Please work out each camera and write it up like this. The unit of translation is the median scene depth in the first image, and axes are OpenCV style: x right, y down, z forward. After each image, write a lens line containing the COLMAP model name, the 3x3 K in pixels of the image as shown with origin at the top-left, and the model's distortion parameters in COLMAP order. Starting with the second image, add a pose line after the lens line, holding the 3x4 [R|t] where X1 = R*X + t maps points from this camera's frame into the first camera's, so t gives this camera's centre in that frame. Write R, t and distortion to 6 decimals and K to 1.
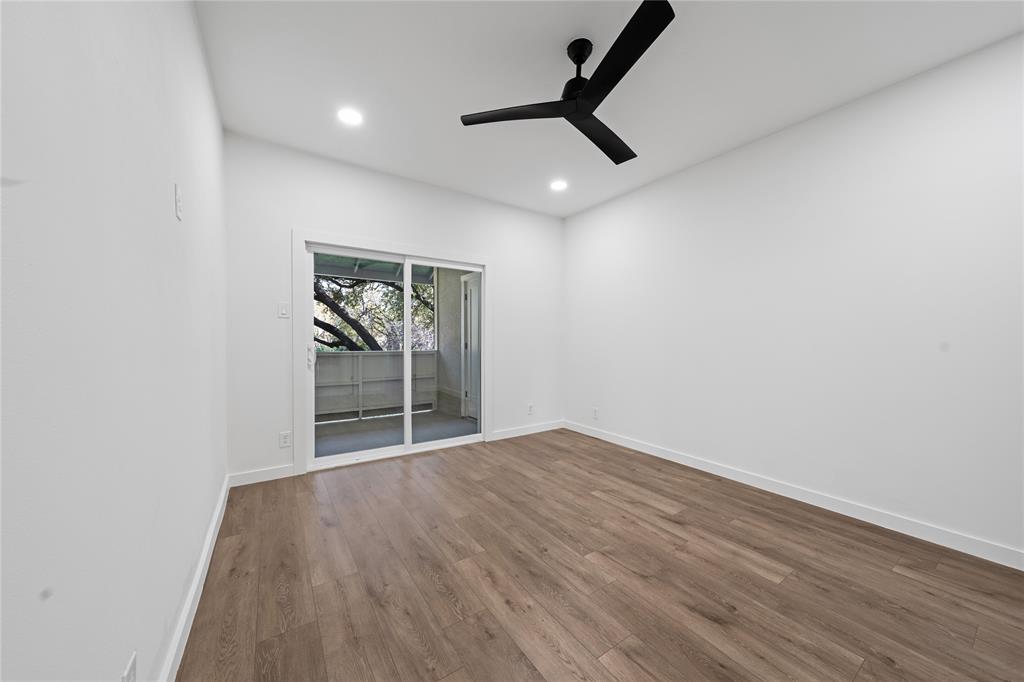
lens RADIAL K [[368.2, 0, 517.1], [0, 368.2, 337.2], [0, 0, 1]] dist [0.004242, 0.000105]
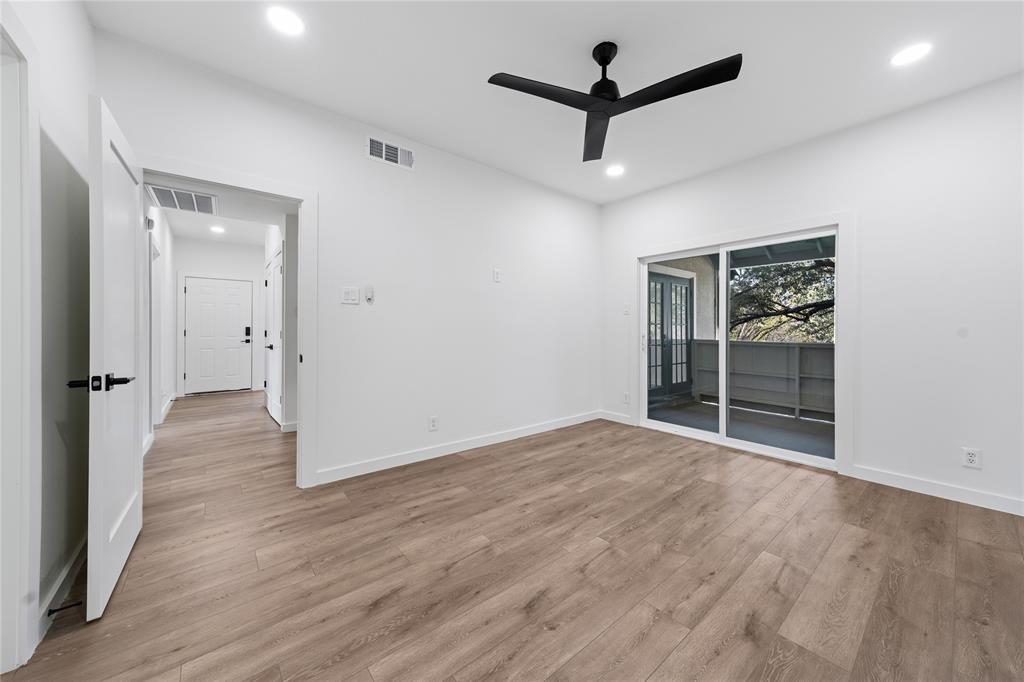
lens RADIAL K [[359.4, 0, 512.1], [0, 359.4, 330.0], [0, 0, 1]] dist [0.002757, 0.000507]
pose [[0.085497, -0.002264, -0.996336, 1.071030], [0.005246, 0.999985, -0.001822, 0.012915], [0.996325, -0.005071, 0.085507, 0.619597]]
